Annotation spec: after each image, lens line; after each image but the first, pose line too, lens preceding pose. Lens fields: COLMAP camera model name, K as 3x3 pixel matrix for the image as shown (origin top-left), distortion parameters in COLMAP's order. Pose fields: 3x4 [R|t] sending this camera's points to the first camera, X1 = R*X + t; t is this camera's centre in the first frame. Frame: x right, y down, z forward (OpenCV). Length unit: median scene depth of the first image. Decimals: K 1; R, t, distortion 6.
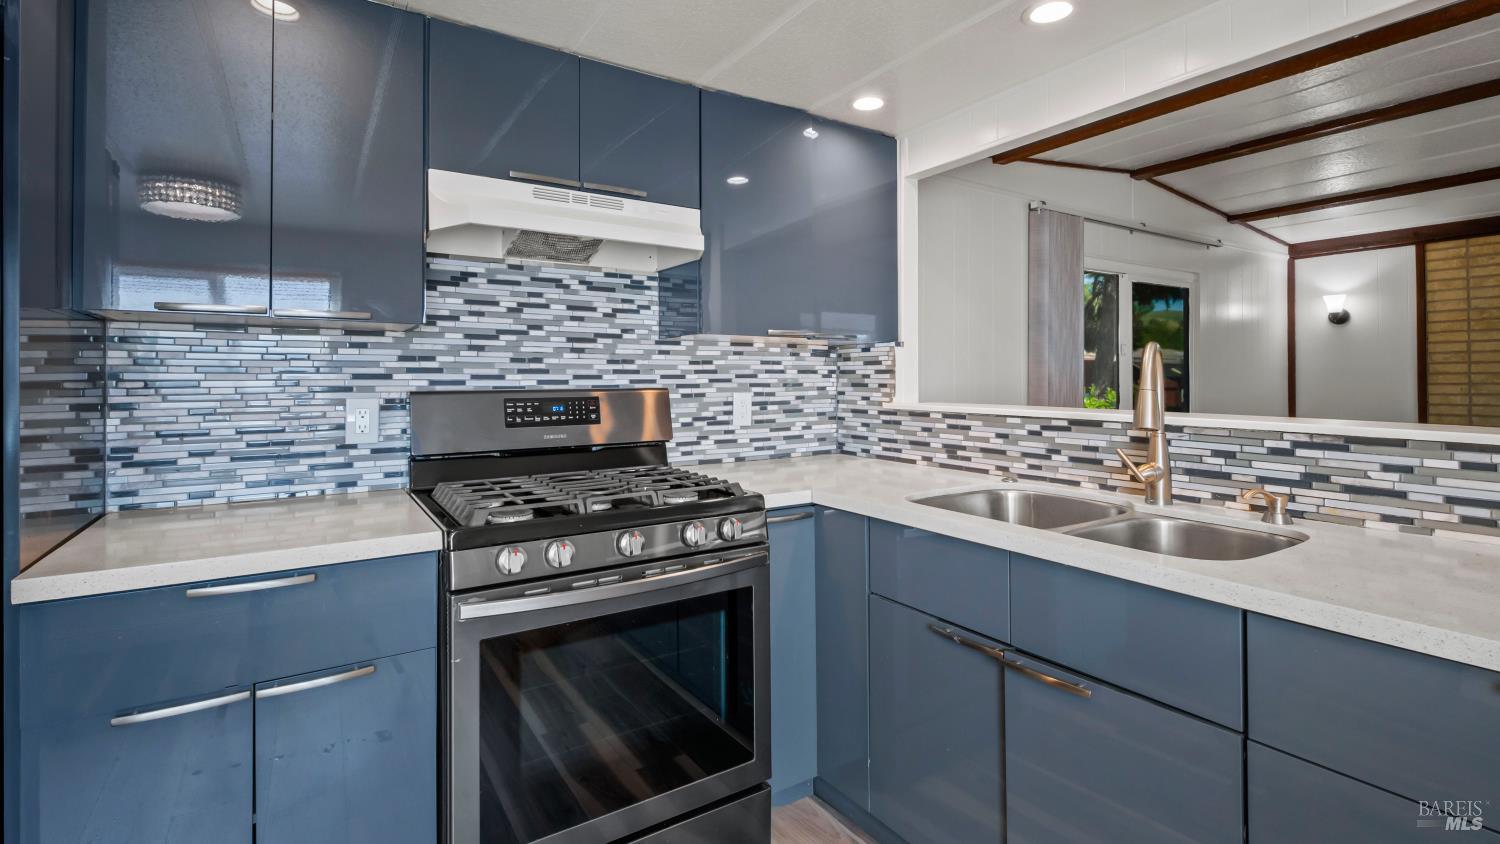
lens RADIAL K [[684.7, 0, 749.3], [0, 684.7, 375.0], [0, 0, 1]] dist [0.011527, -0.004611]
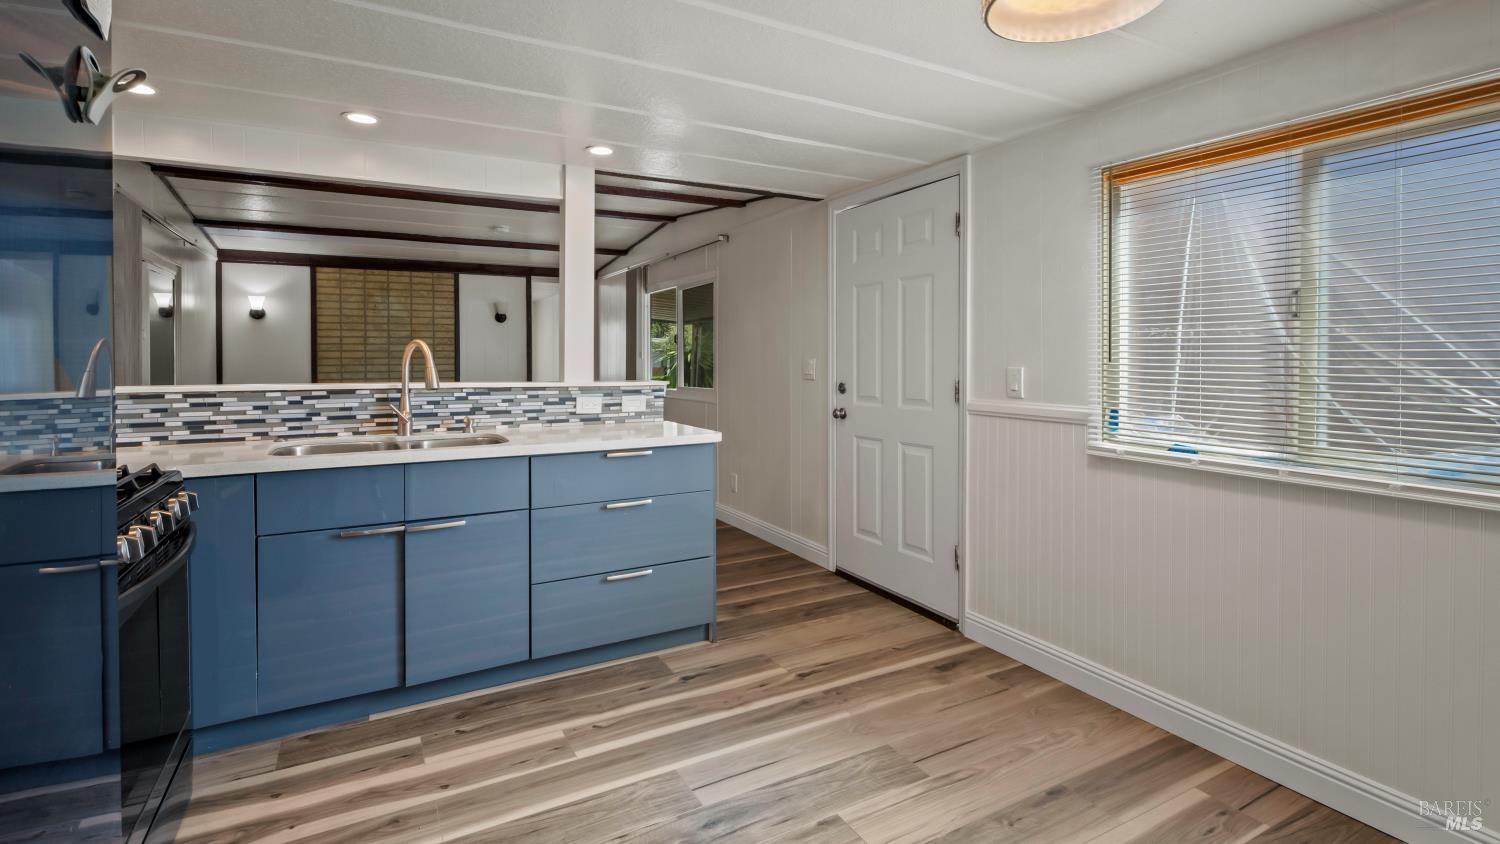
lens RADIAL K [[684.7, 0, 741.8], [0, 684.7, 365.7], [0, 0, 1]] dist [0.011527, -0.004611]
pose [[0.074383, -0.006794, 0.997207, -0.859543], [-0.002437, 0.999973, 0.006994, 0.002229], [-0.997227, -0.002950, 0.074365, 0.043501]]
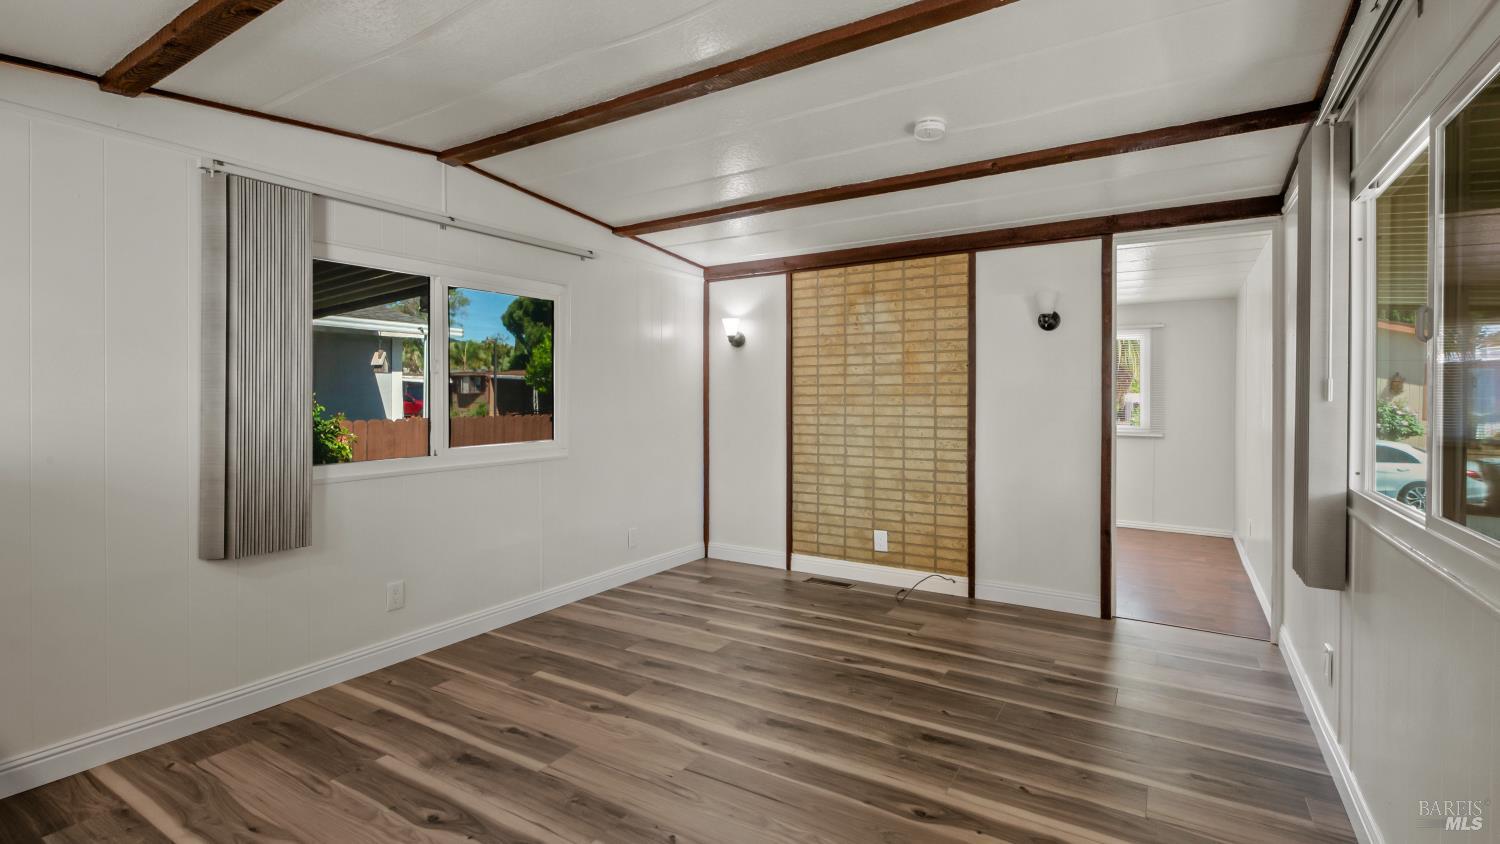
lens RADIAL K [[684.7, 0, 746.2], [0, 684.7, 401.4], [0, 0, 1]] dist [0.011527, -0.004611]
pose [[0.905149, -0.001983, 0.425090, 1.095225], [-0.004465, 0.999890, 0.014172, -0.018391], [-0.425071, -0.014726, 0.905040, 0.173908]]
